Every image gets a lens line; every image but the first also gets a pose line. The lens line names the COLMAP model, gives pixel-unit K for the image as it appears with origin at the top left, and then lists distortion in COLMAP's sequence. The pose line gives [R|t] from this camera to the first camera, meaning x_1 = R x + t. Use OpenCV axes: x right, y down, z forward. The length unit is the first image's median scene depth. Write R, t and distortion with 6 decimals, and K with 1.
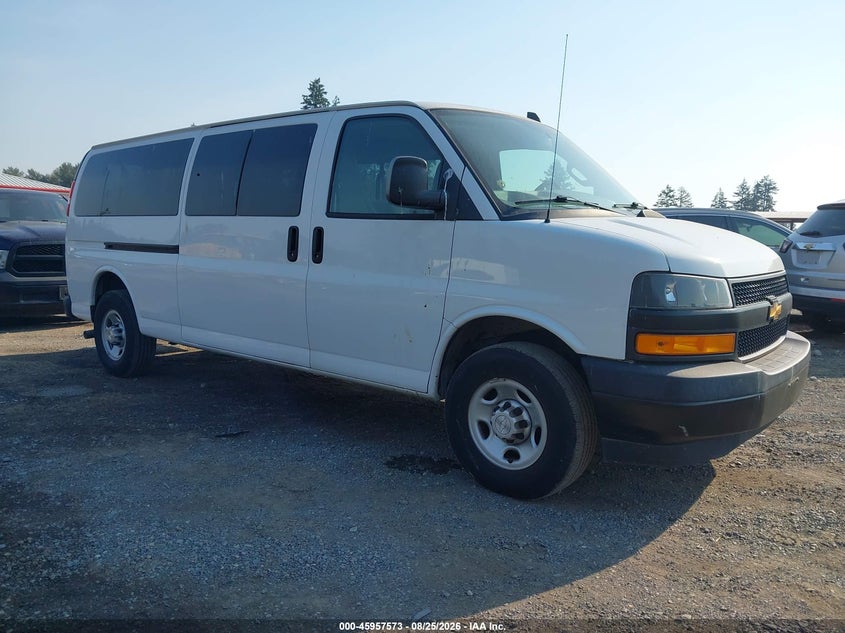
lens RADIAL K [[681.3, 0, 421.7], [0, 681.3, 314.7], [0, 0, 1]] dist [0.042517, -0.010429]
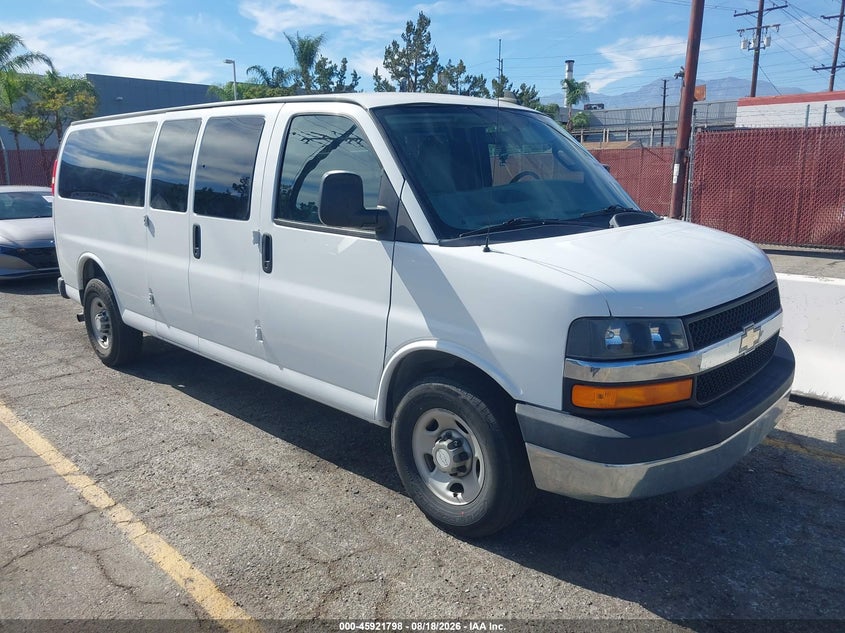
lens RADIAL K [[685.5, 0, 428.8], [0, 685.5, 326.2], [0, 0, 1]] dist [0.036193, -0.015269]
pose [[0.997540, -0.000342, -0.070096, 0.150774], [0.008624, 0.992990, 0.117881, -0.126022], [0.069565, -0.118196, 0.990551, 0.079167]]
